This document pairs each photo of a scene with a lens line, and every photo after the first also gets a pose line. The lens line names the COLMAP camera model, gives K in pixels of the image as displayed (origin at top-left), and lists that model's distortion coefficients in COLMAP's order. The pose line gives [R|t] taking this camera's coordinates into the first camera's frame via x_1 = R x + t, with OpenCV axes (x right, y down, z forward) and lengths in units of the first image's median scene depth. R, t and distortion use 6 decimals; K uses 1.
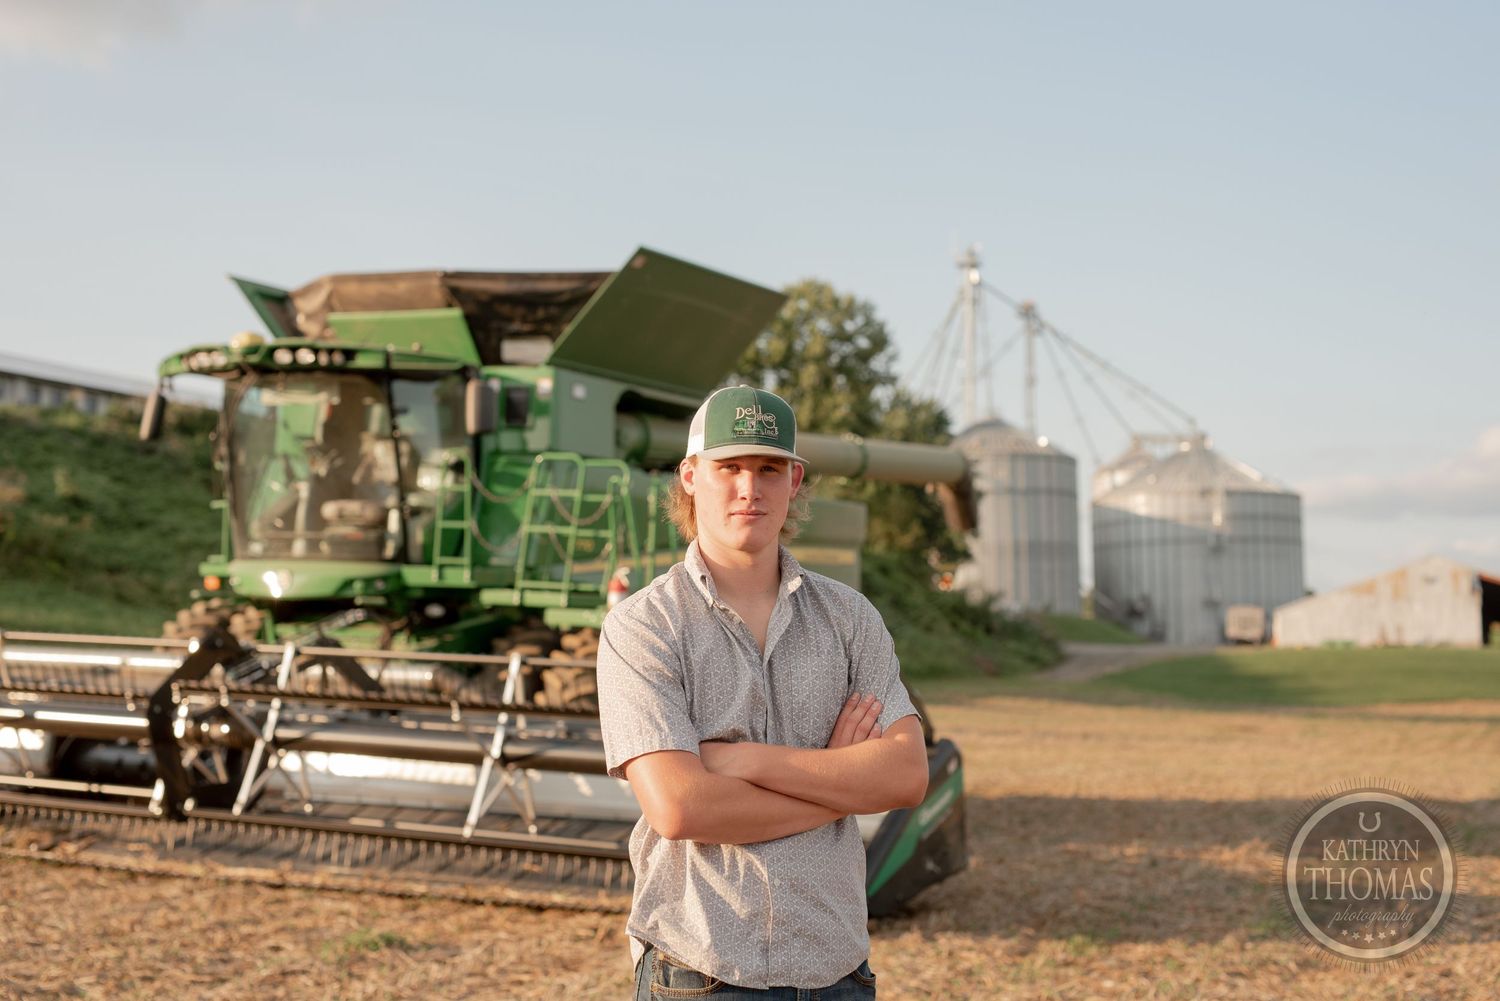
lens RADIAL K [[2143.3, 0, 750.0], [0, 2143.3, 500.5], [0, 0, 1]] dist [0.017292, 0.010149]
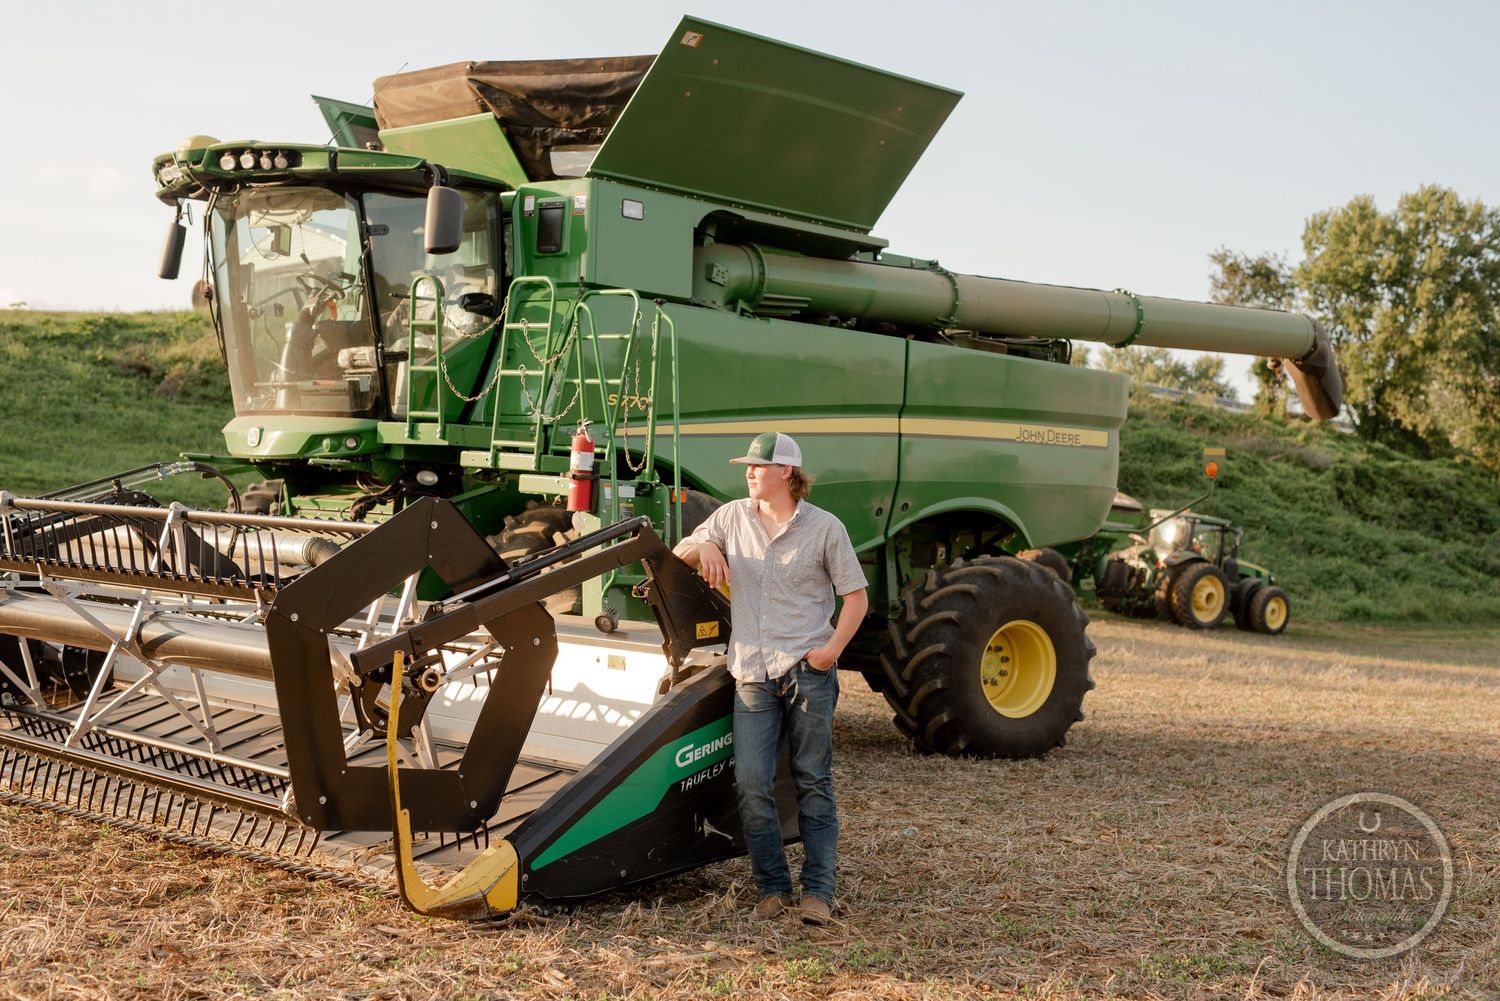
lens RADIAL K [[2143.3, 0, 750.0], [0, 2143.3, 500.5], [0, 0, 1]] dist [0.017292, 0.010149]
pose [[0.952660, 0.017647, -0.303524, 0.207434], [-0.008933, 0.999508, 0.030076, 0.033090], [0.303906, -0.025941, 0.952349, 0.252177]]
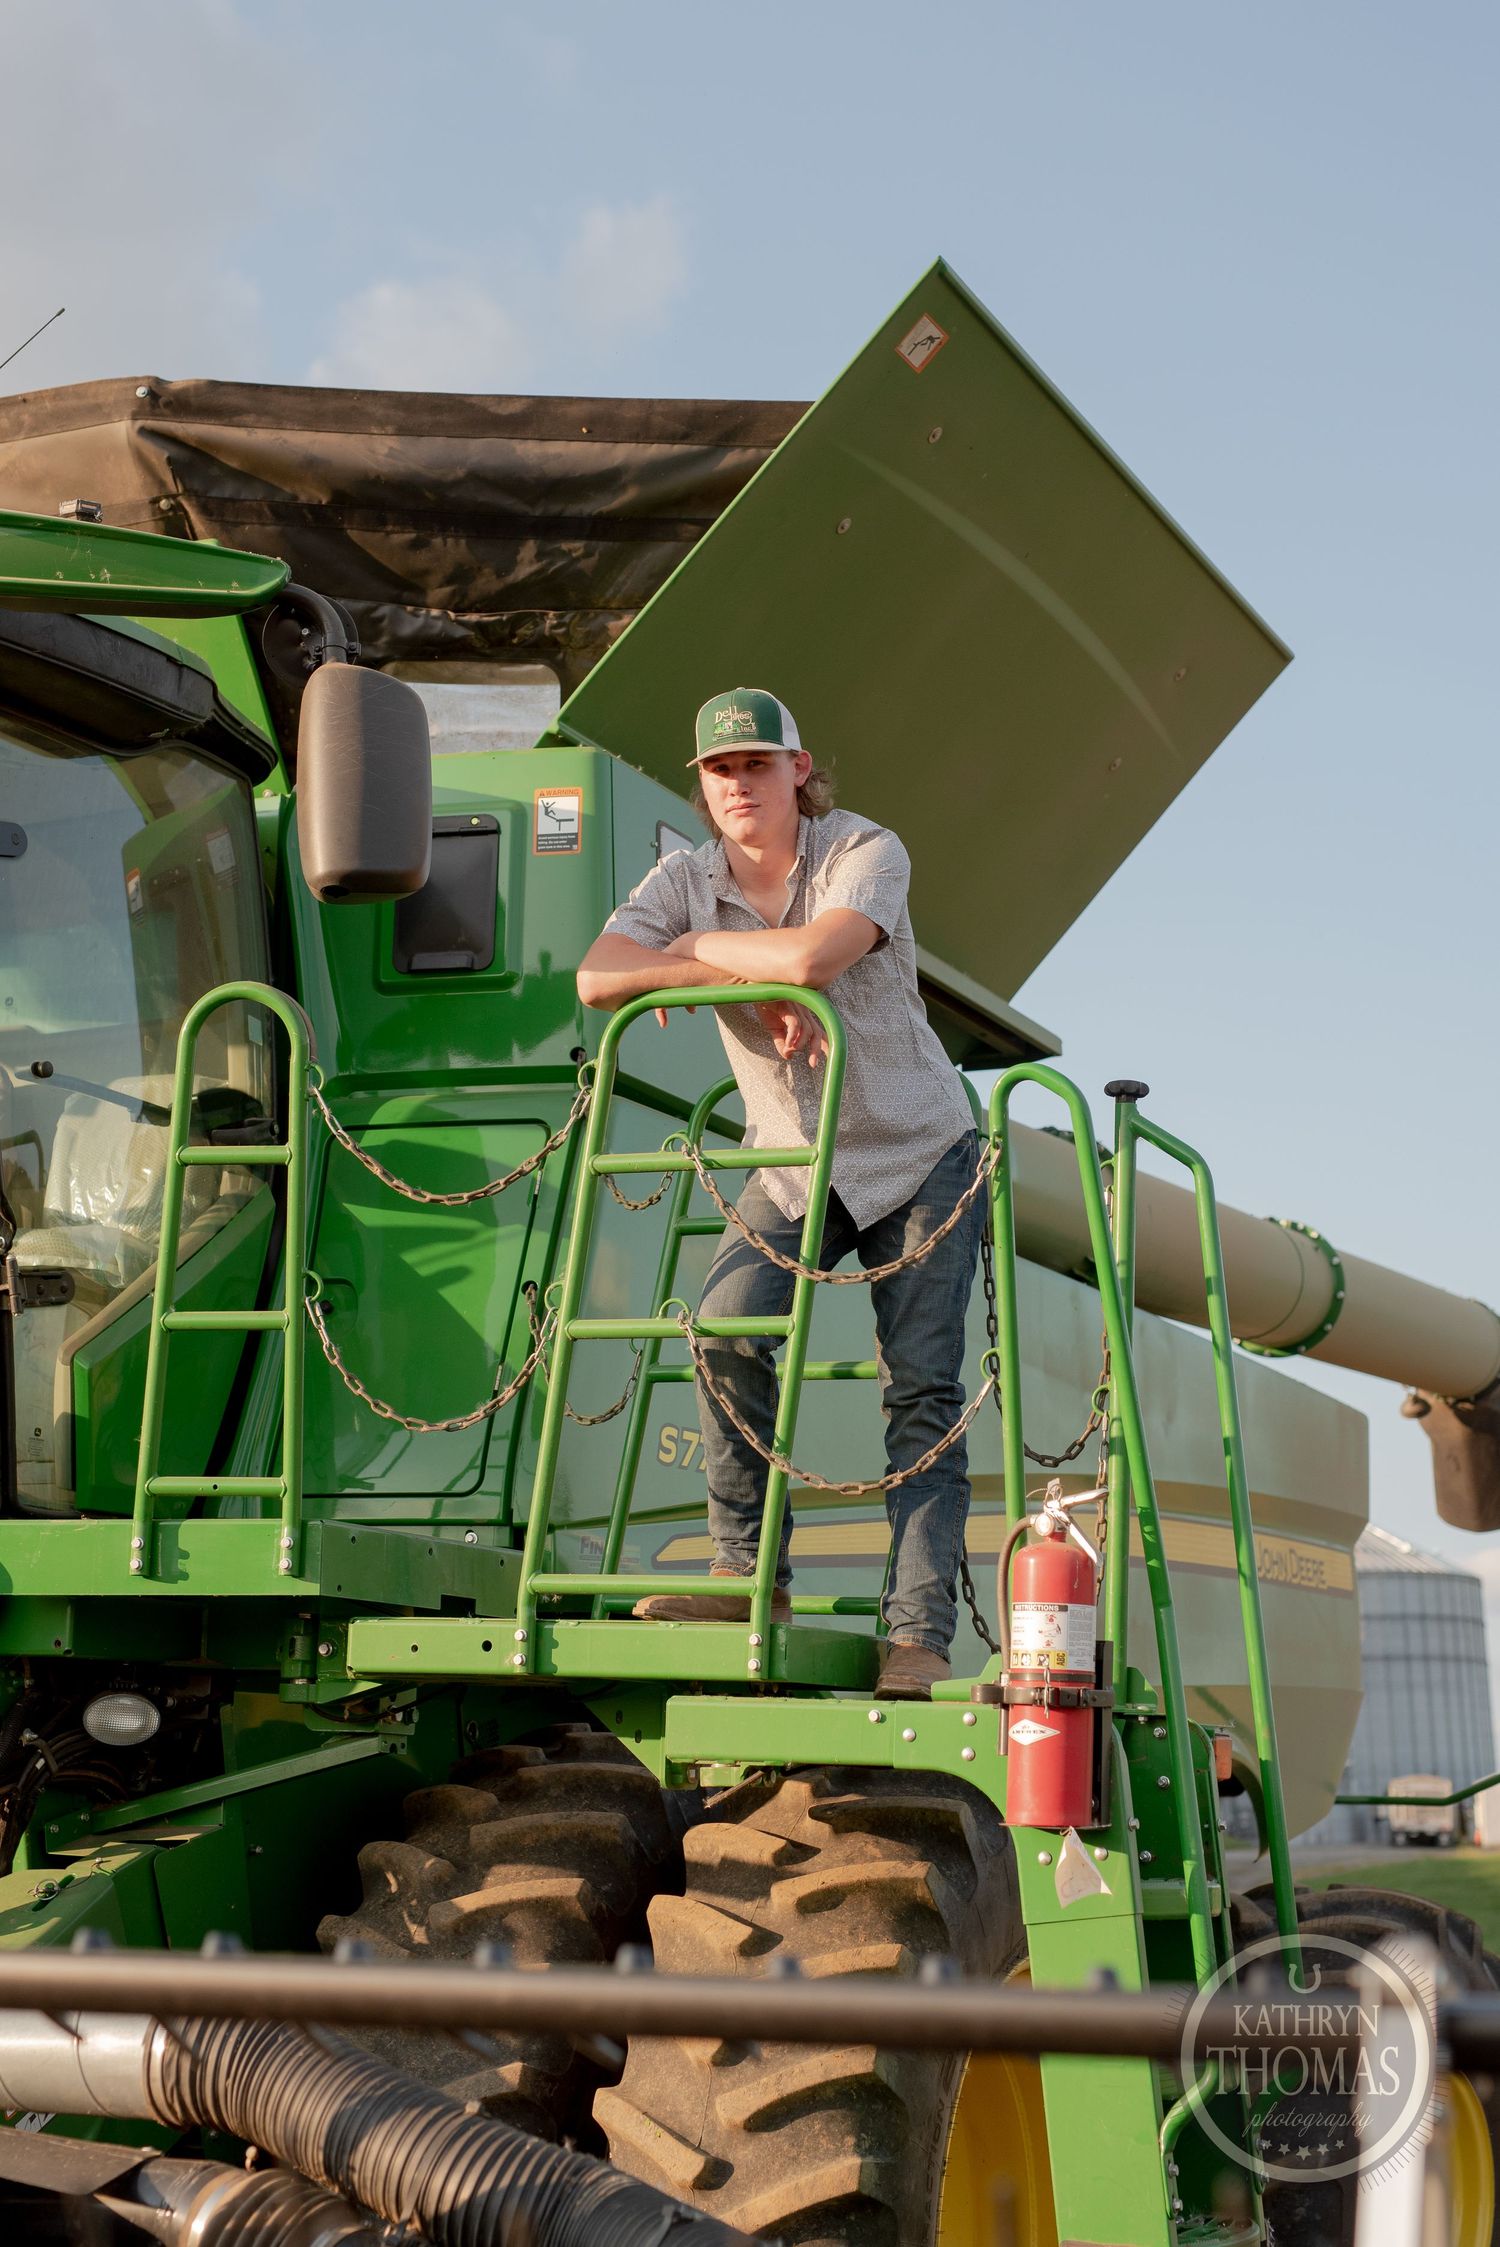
lens RADIAL K [[3541.0, 0, 750.0], [0, 3541.0, 1123.5], [0, 0, 1]] dist [0.005563, 0.008821]
pose [[0.996736, -0.000199, 0.080729, -0.105838], [0.011265, 0.990556, -0.136642, 0.039167], [-0.079940, 0.137105, 0.987326, 0.587287]]
